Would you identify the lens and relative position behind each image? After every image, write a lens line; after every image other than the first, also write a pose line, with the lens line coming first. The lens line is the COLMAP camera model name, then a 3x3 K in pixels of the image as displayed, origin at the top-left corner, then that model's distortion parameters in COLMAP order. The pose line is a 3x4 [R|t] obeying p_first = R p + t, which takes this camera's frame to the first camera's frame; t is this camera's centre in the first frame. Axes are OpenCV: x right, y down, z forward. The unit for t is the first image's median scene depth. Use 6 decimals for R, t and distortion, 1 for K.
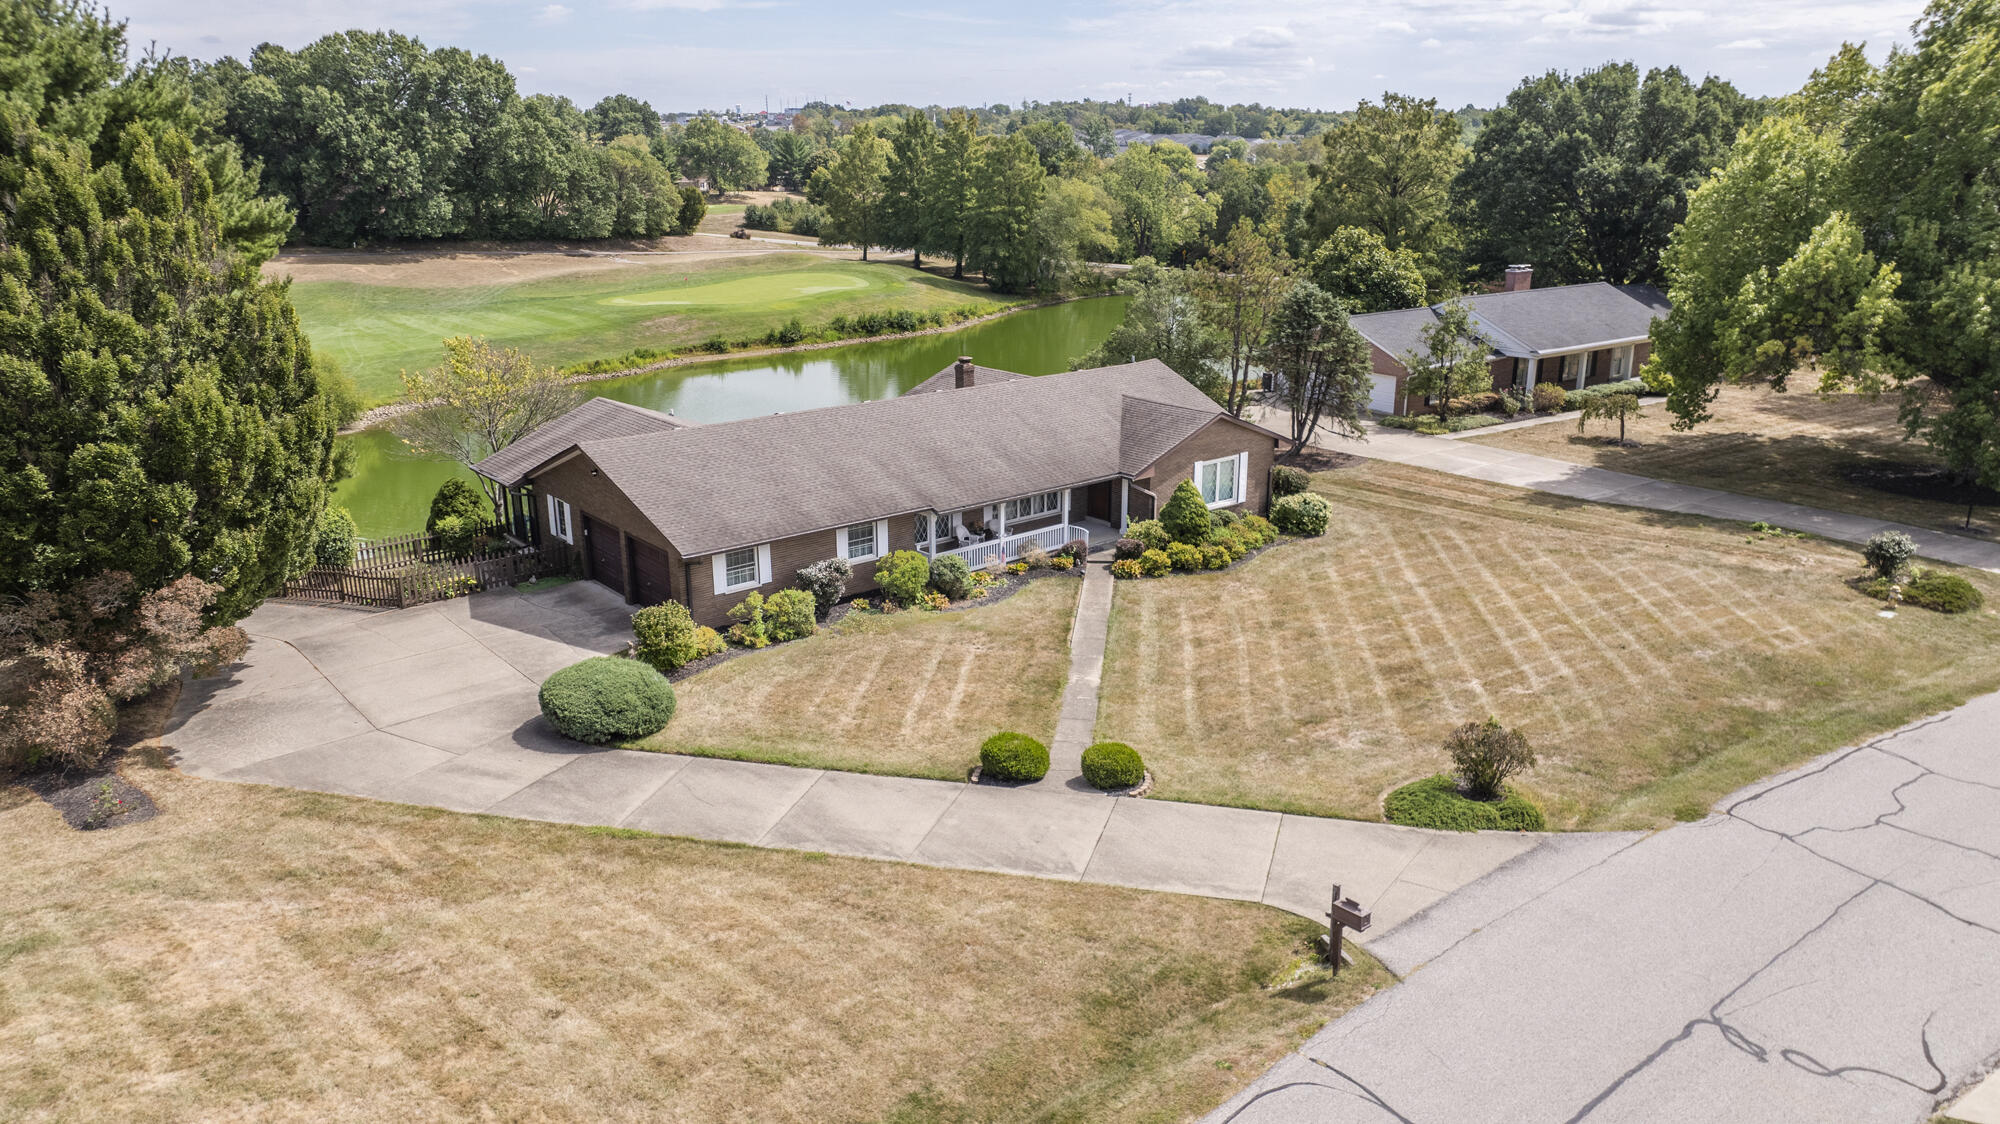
lens RADIAL K [[1414.0, 0, 989.2], [0, 1414.0, 556.4], [0, 0, 1]] dist [-0.022658, 0.005751]
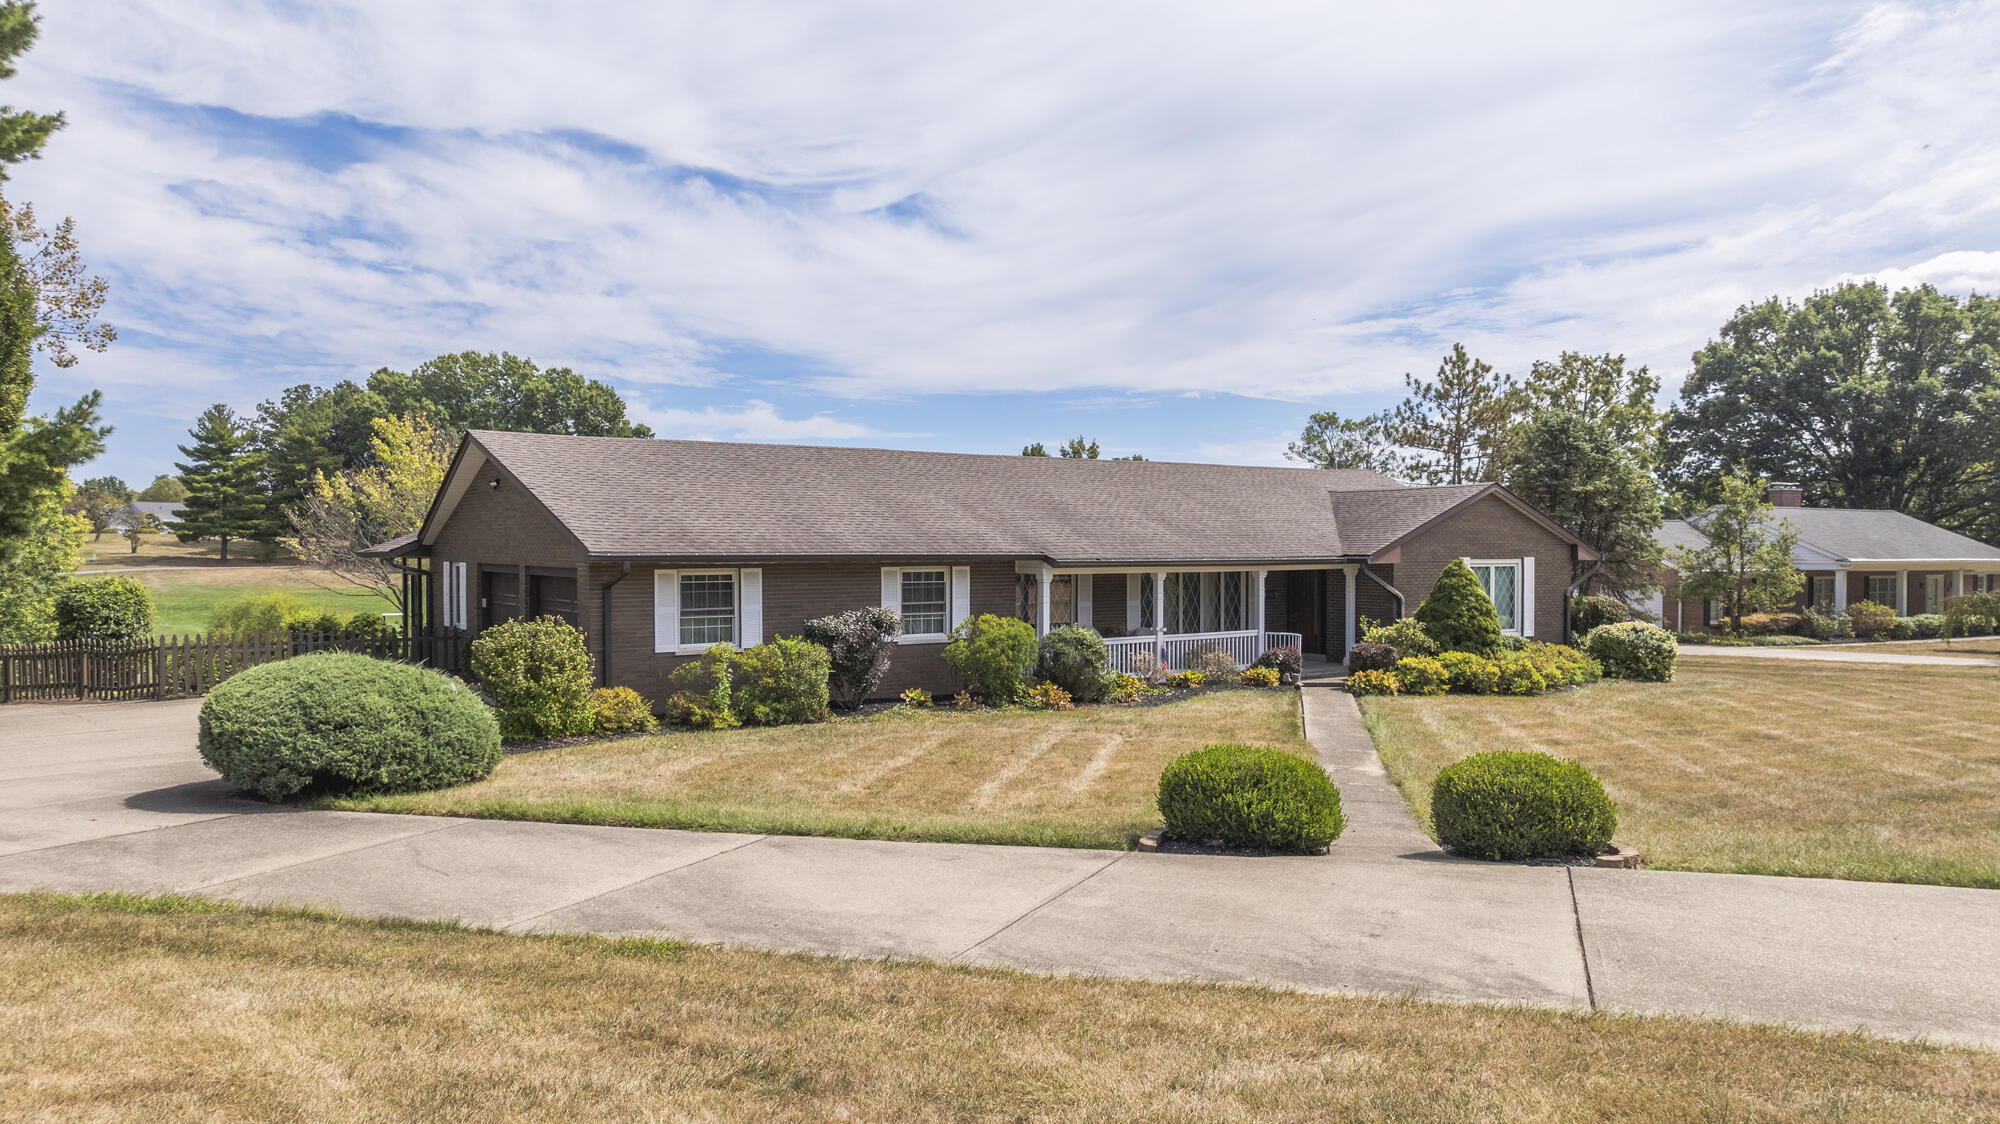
lens RADIAL K [[1414.0, 0, 989.2], [0, 1414.0, 556.4], [0, 0, 1]] dist [-0.022658, 0.005751]
pose [[0.996711, 0.002946, -0.080984, -0.015665], [-0.025611, 0.959571, -0.280300, 0.134173], [0.076884, 0.281452, 0.956490, 0.431094]]
